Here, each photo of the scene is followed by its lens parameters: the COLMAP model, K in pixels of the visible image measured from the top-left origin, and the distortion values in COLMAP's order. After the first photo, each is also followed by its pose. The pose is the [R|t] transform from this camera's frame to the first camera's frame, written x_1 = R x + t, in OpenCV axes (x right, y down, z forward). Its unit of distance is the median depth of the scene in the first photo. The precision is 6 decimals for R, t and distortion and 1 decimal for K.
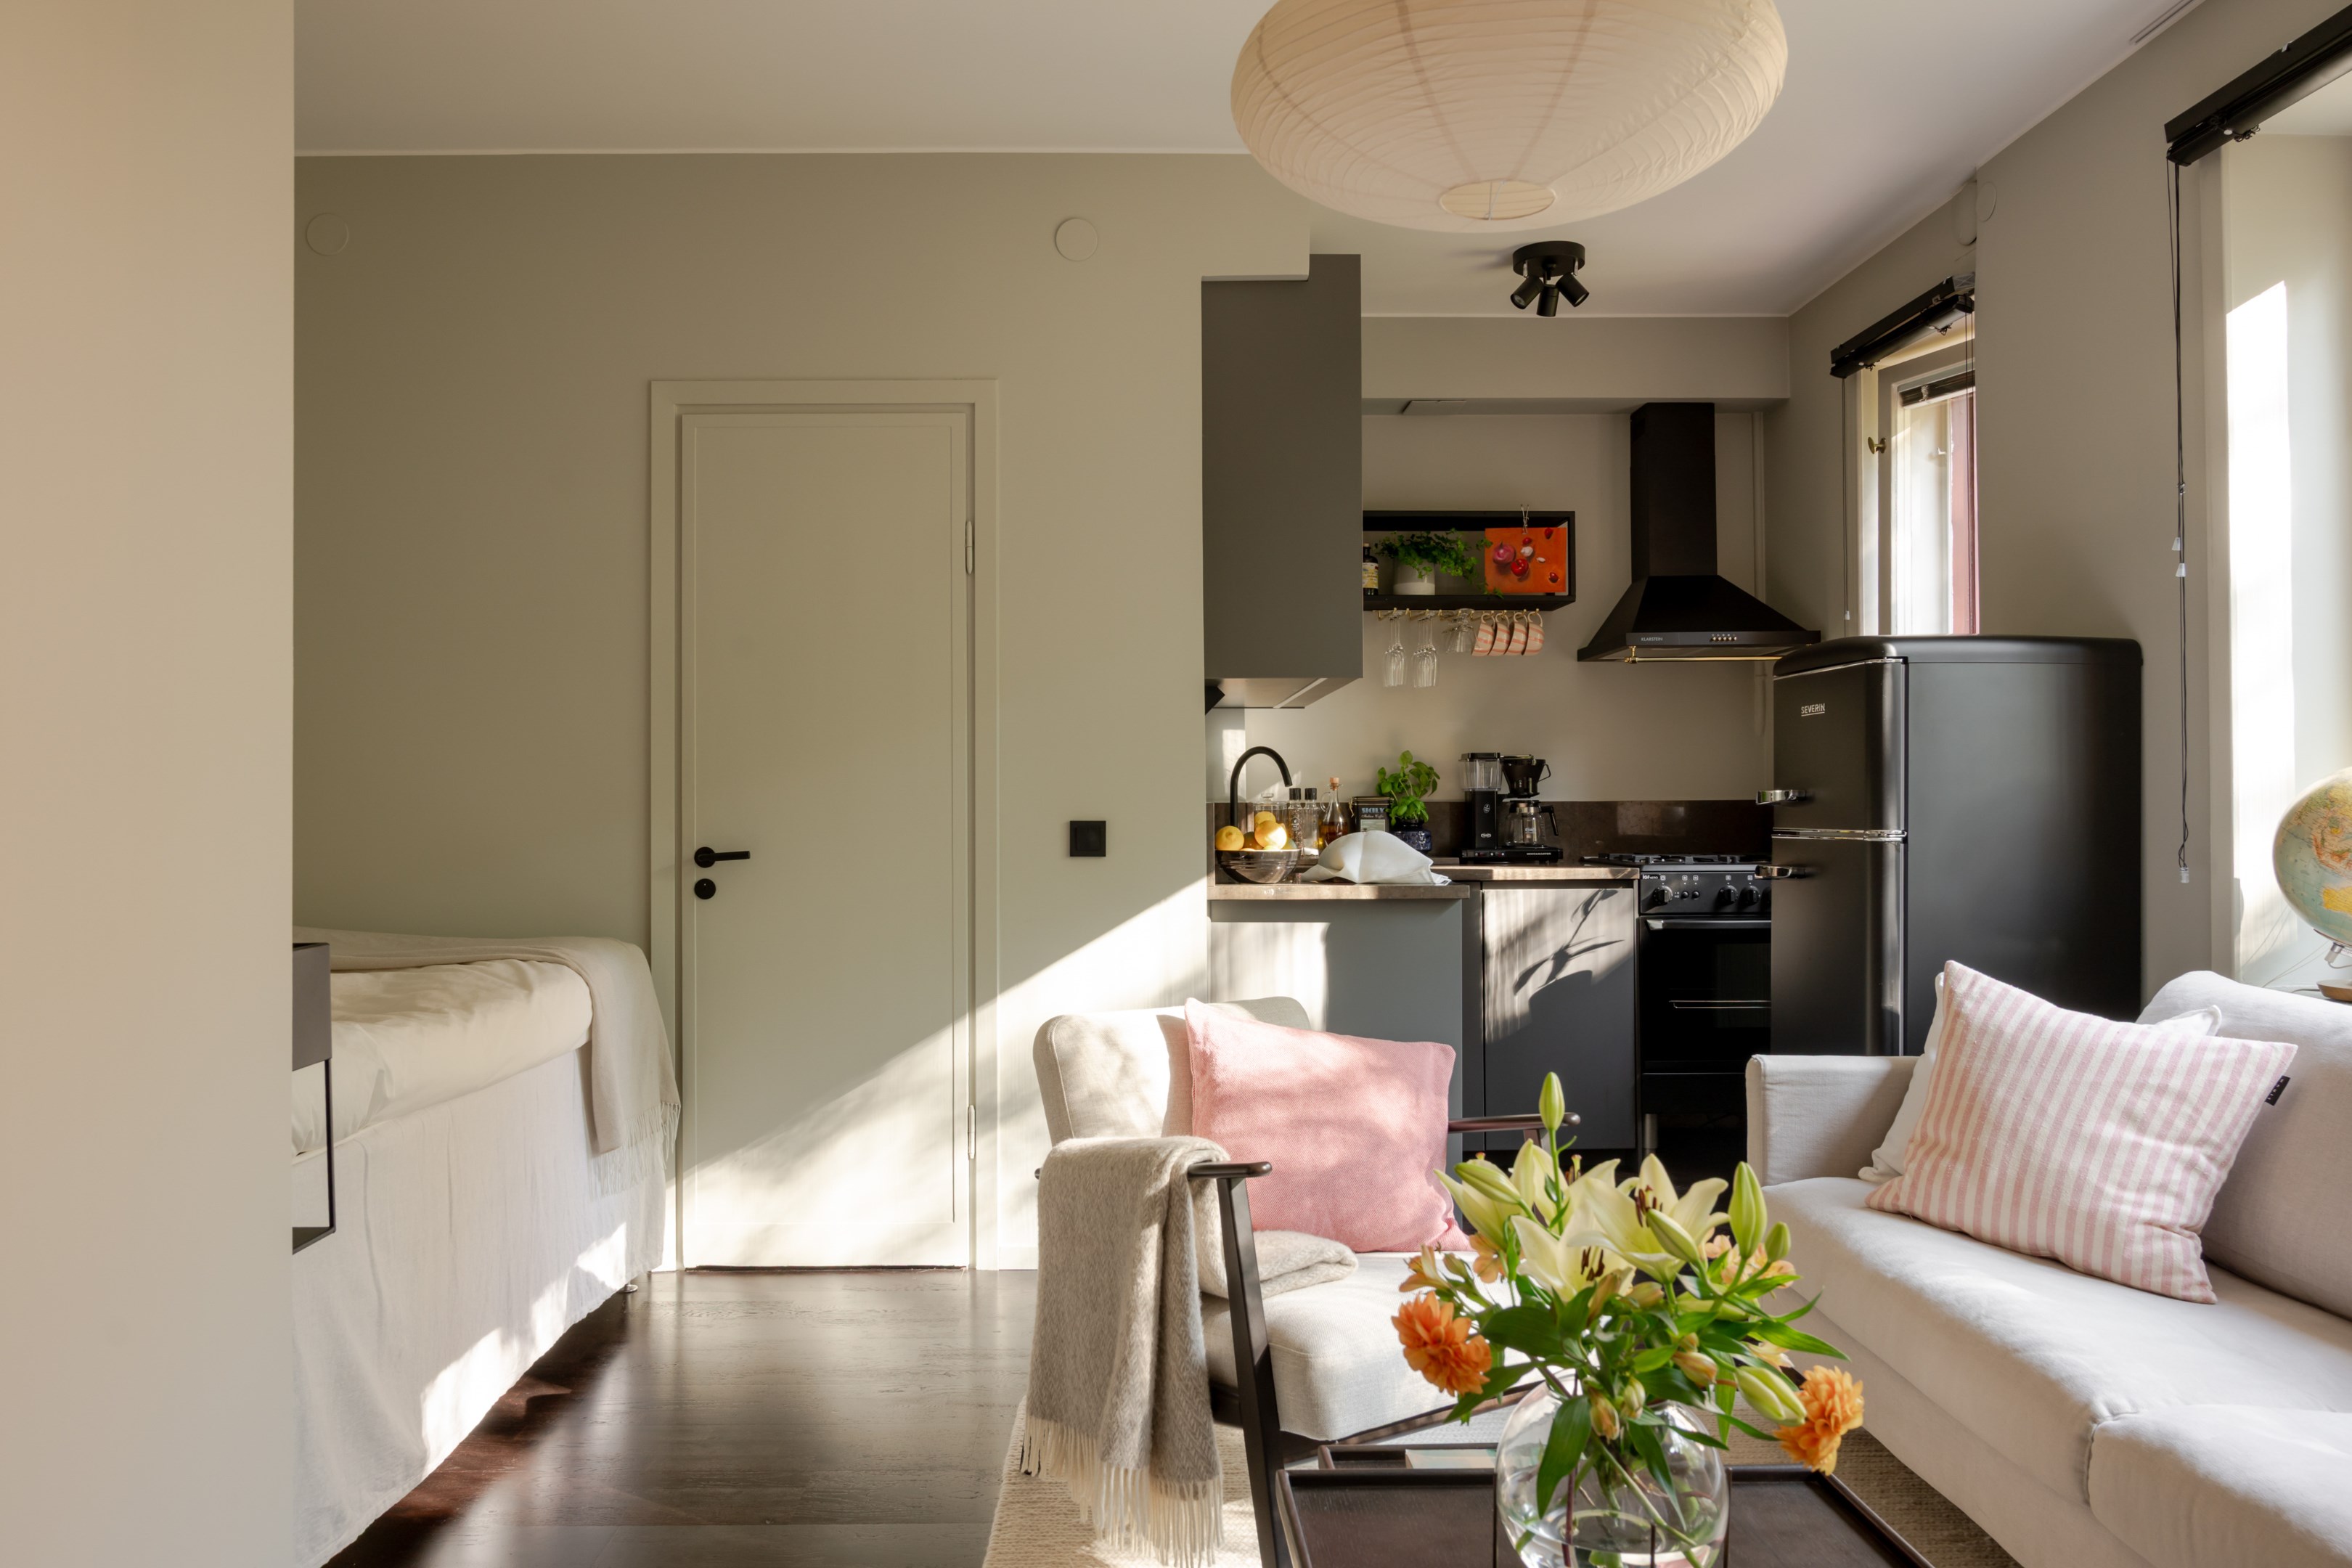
lens RADIAL K [[1558.1, 0, 1176.0], [0, 1558.1, 784.0], [0, 0, 1]] dist [-0.009274, 0.004477]
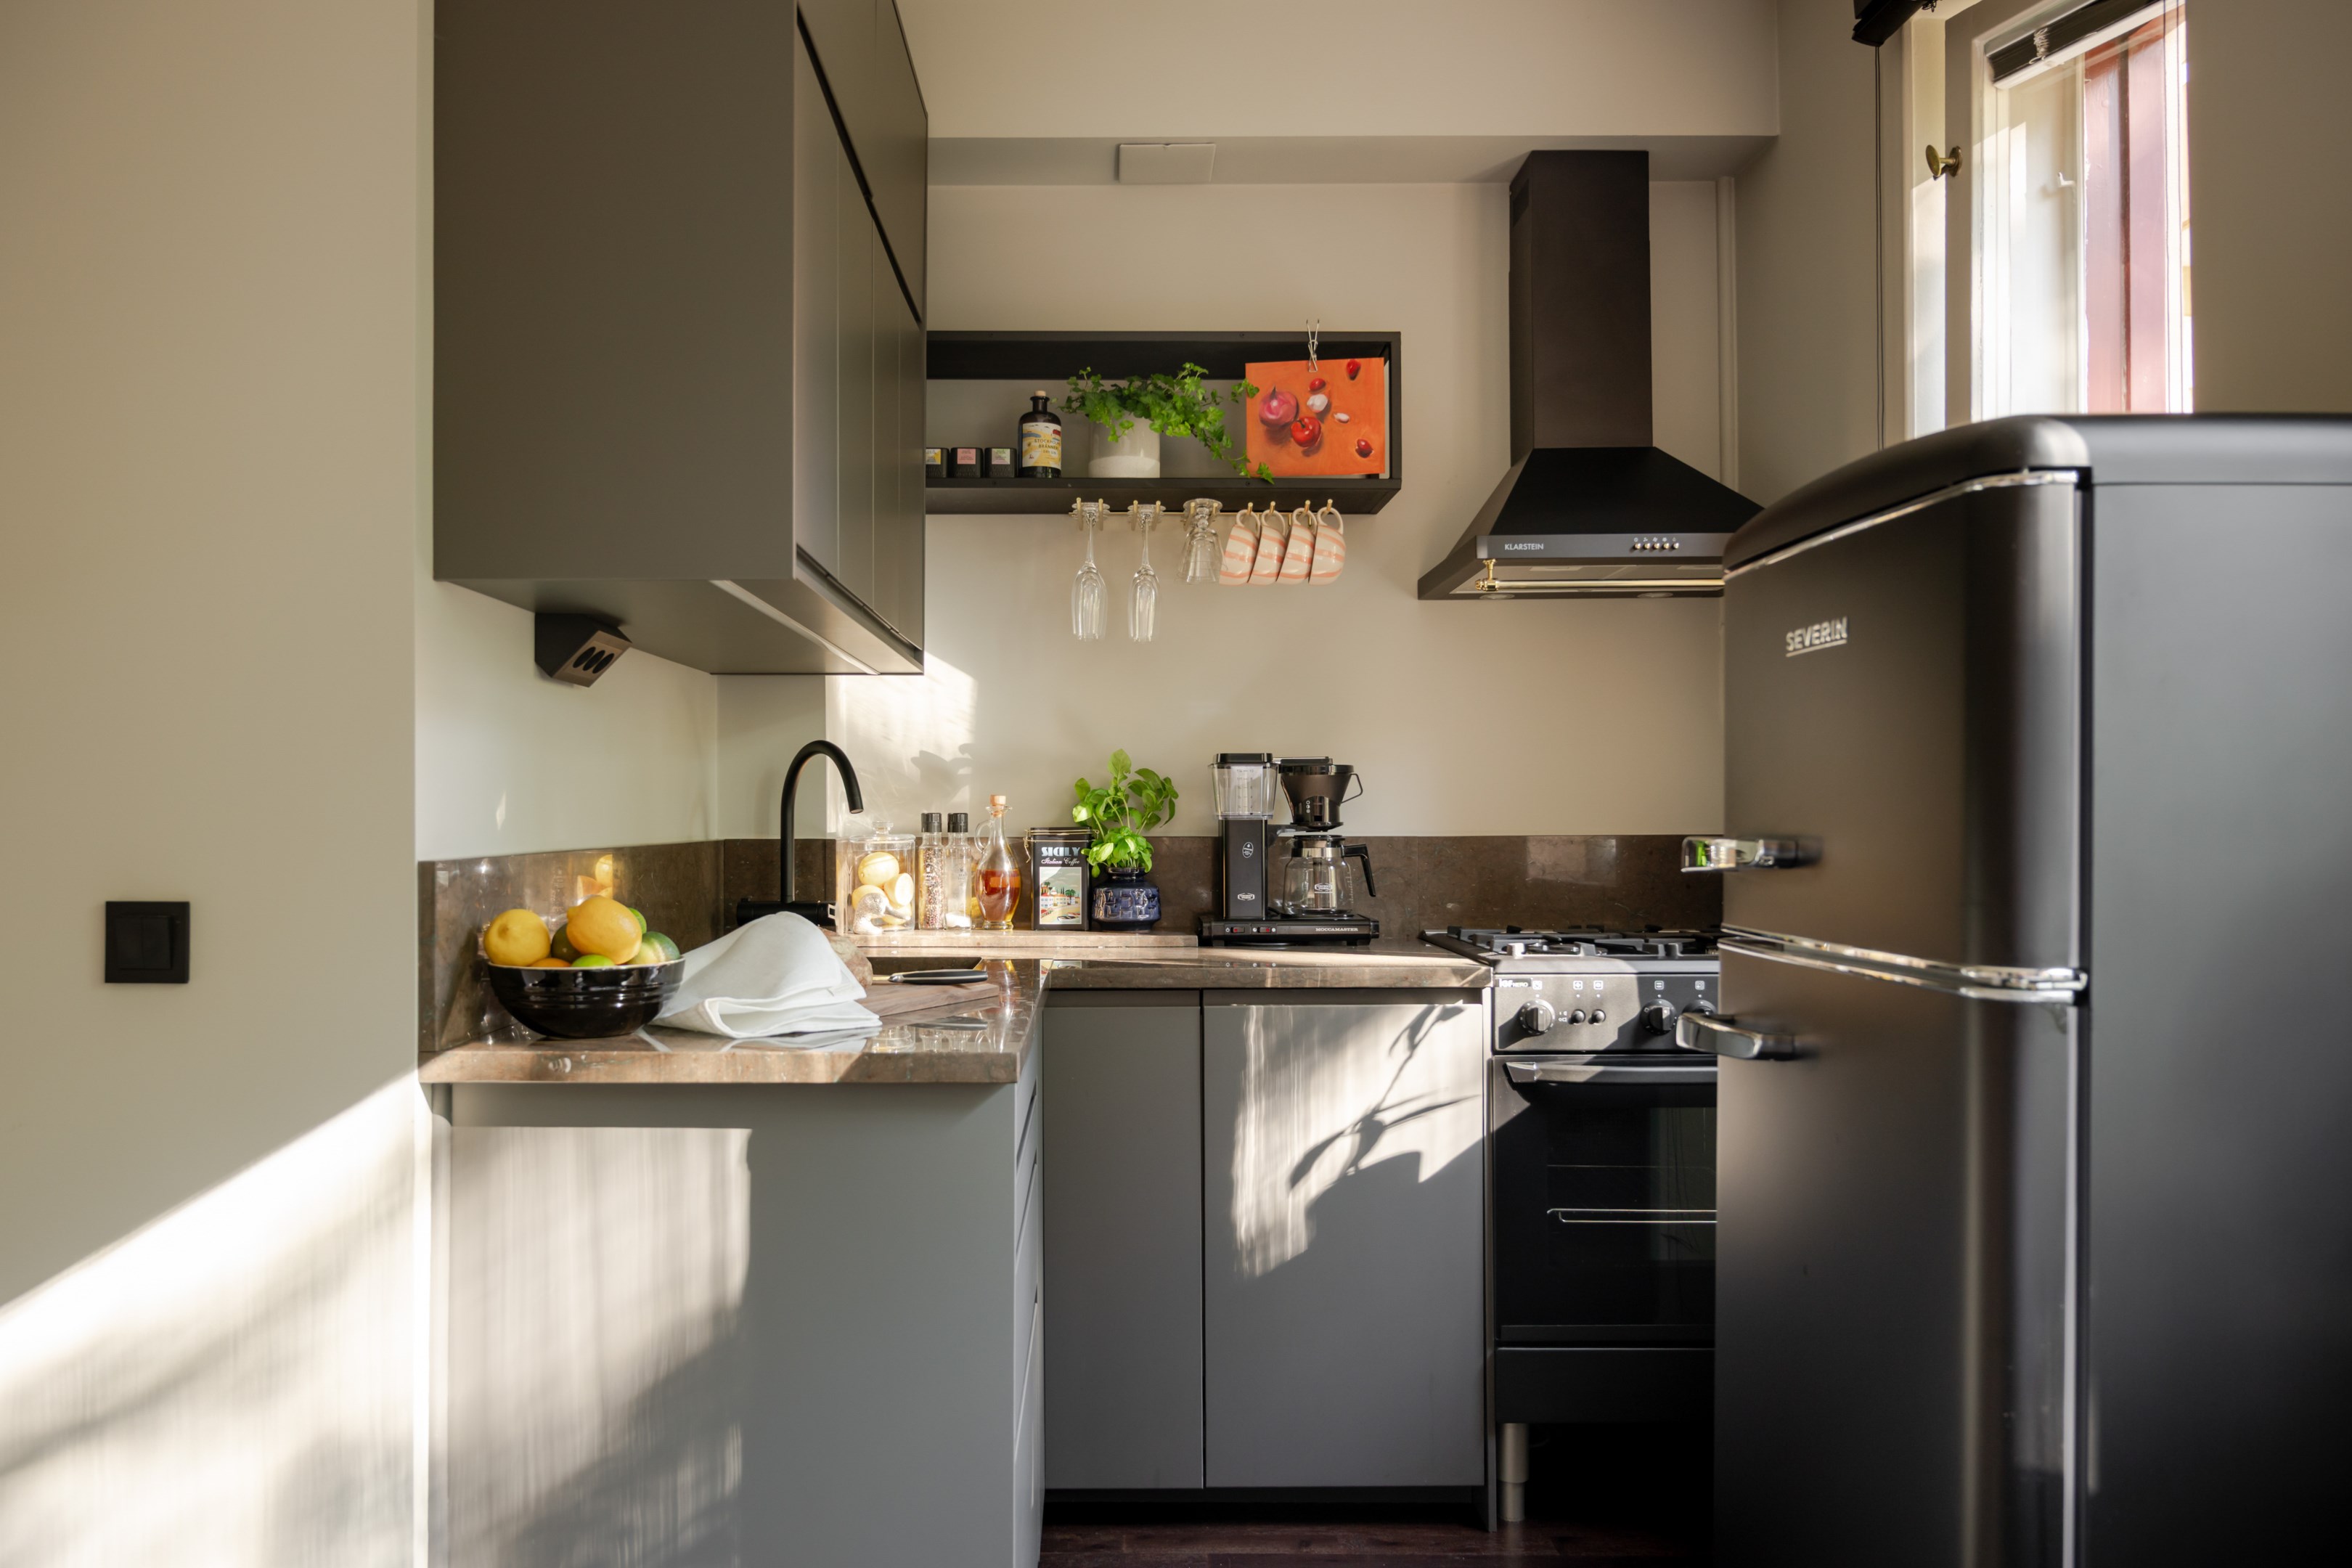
lens RADIAL K [[1616.9, 0, 1122.6], [0, 1616.9, 792.4], [0, 0, 1]] dist [-0.006069, 0.000619]
pose [[0.999807, 0.002067, -0.019544, 0.211931], [-0.002048, 0.999997, 0.000953, -0.007694], [0.019546, -0.000913, 0.999809, 0.514960]]
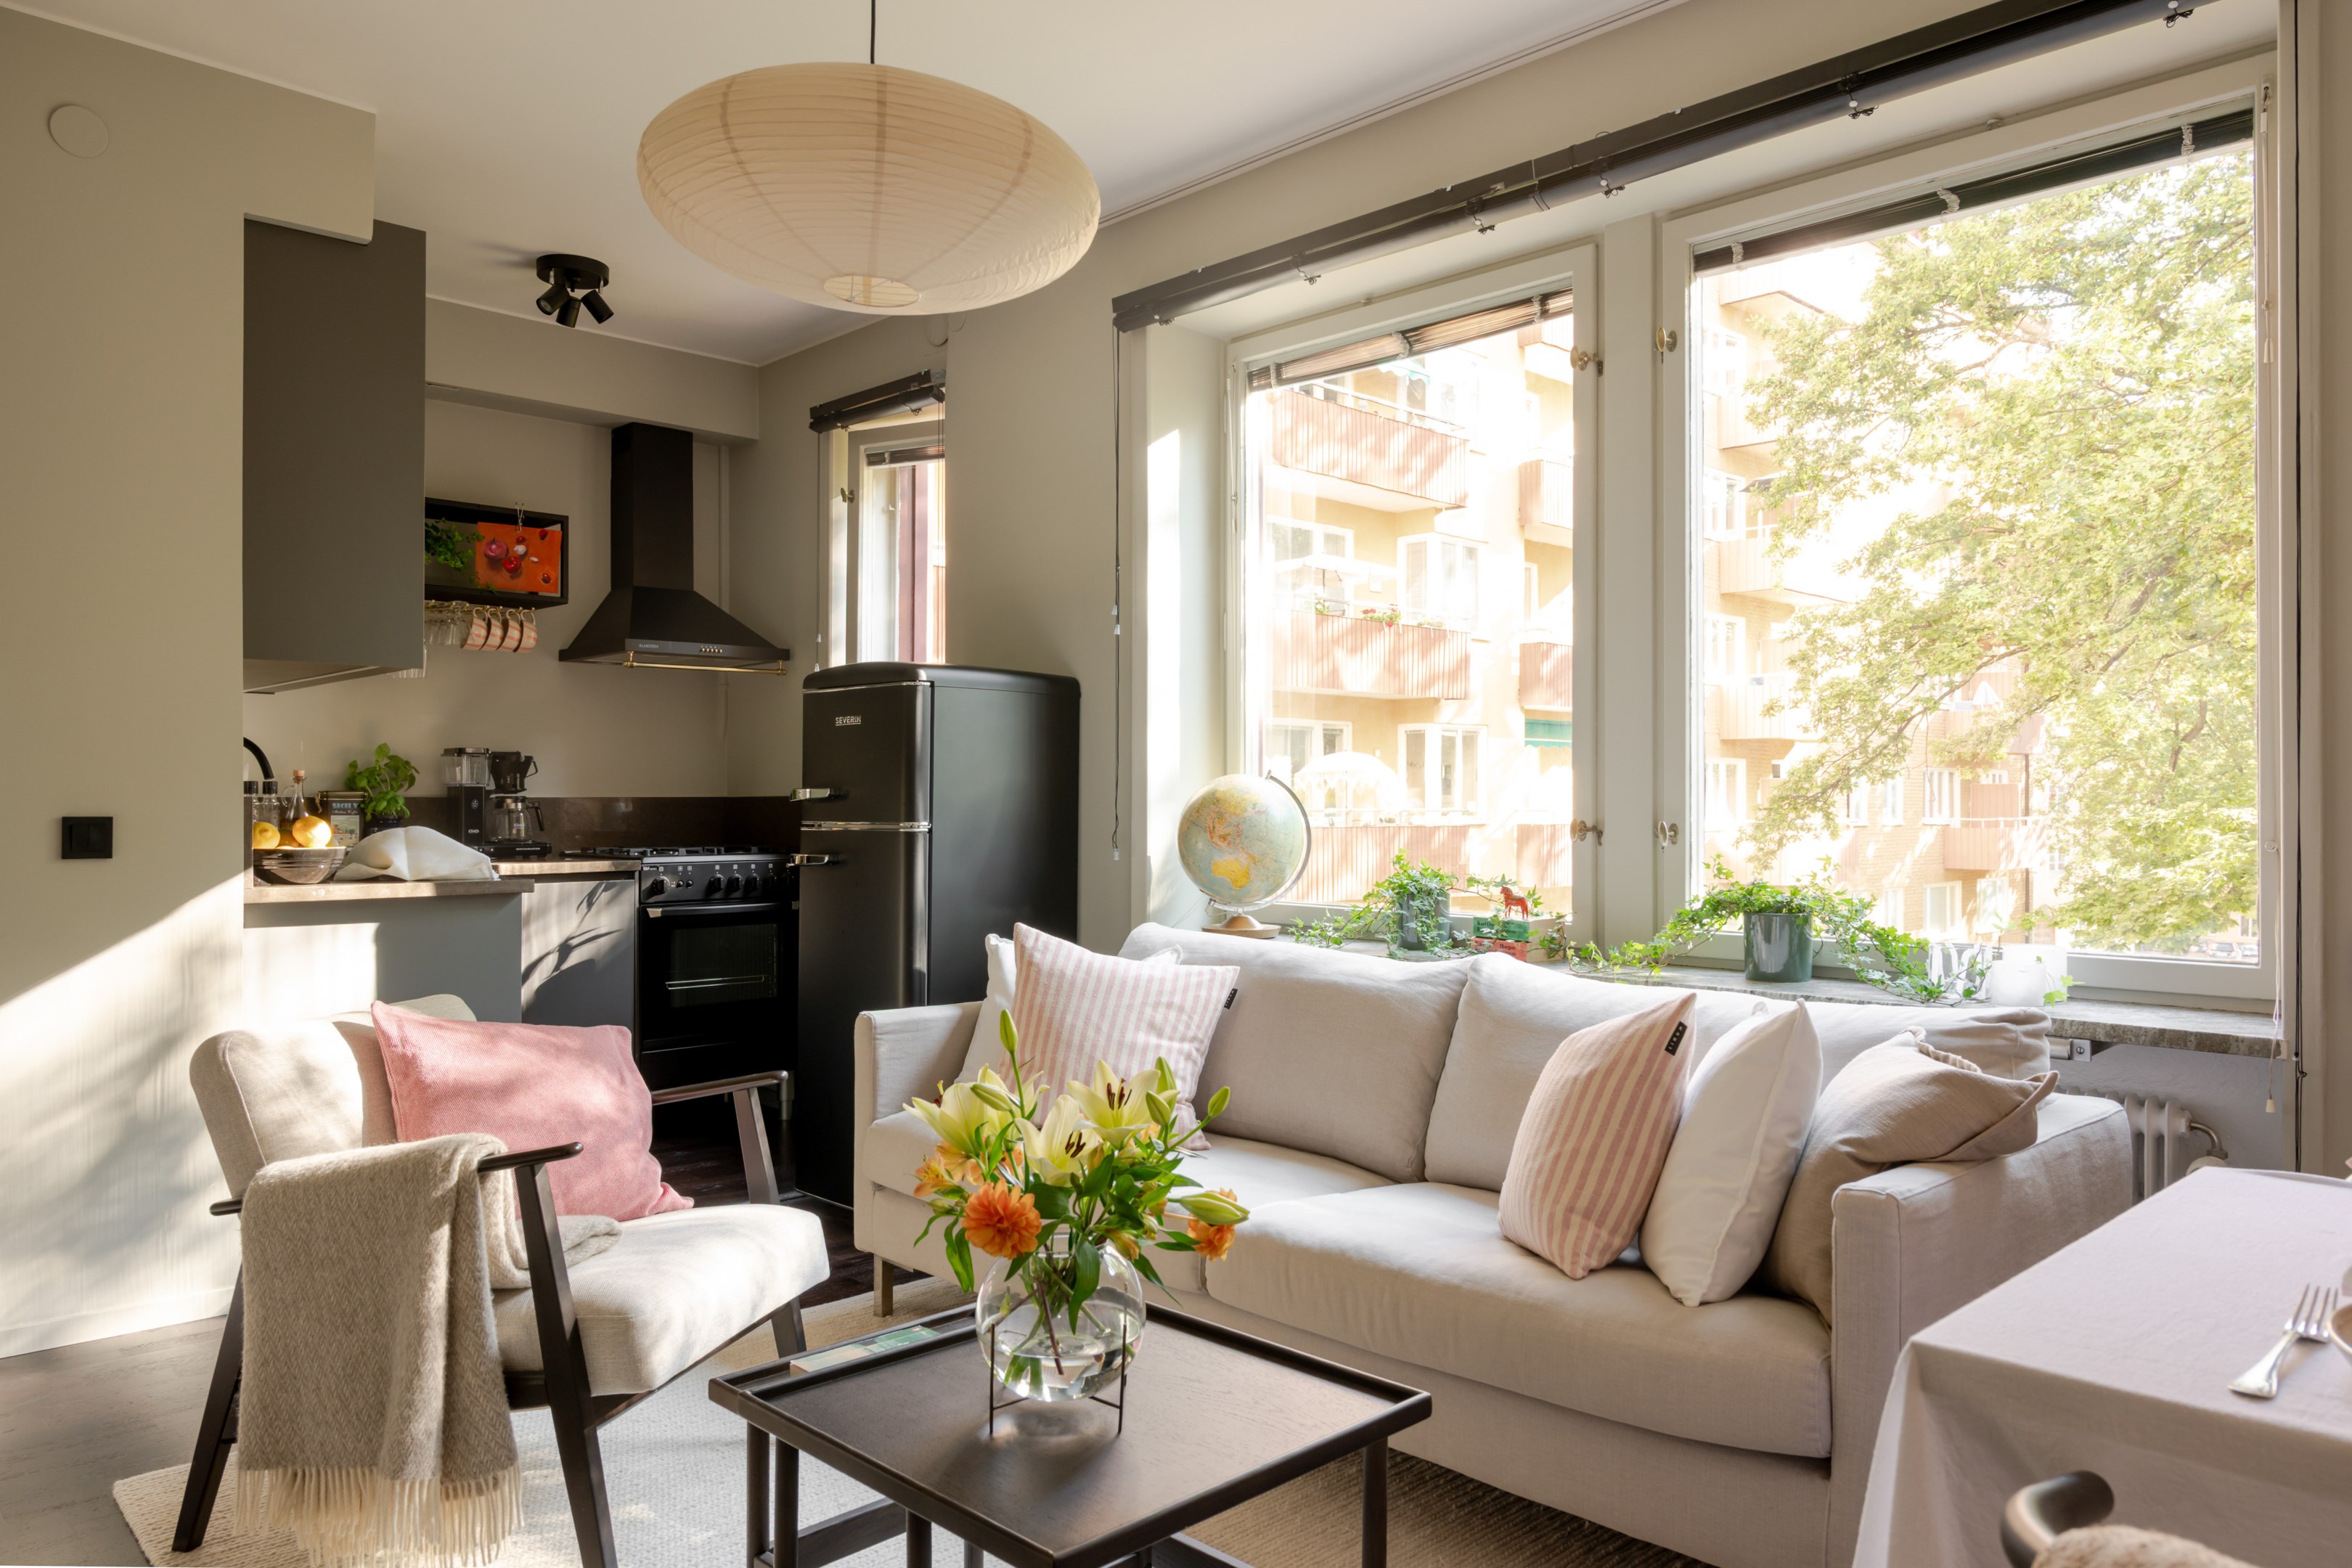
lens RADIAL K [[1524.2, 0, 1124.1], [0, 1524.2, 784.5], [0, 0, 1]] dist [0.000940, -0.000275]
pose [[0.748890, 0.011257, 0.662599, -0.172755], [-0.012571, 0.999917, -0.002780, 0.000971], [-0.662575, -0.006247, 0.748969, -0.001604]]
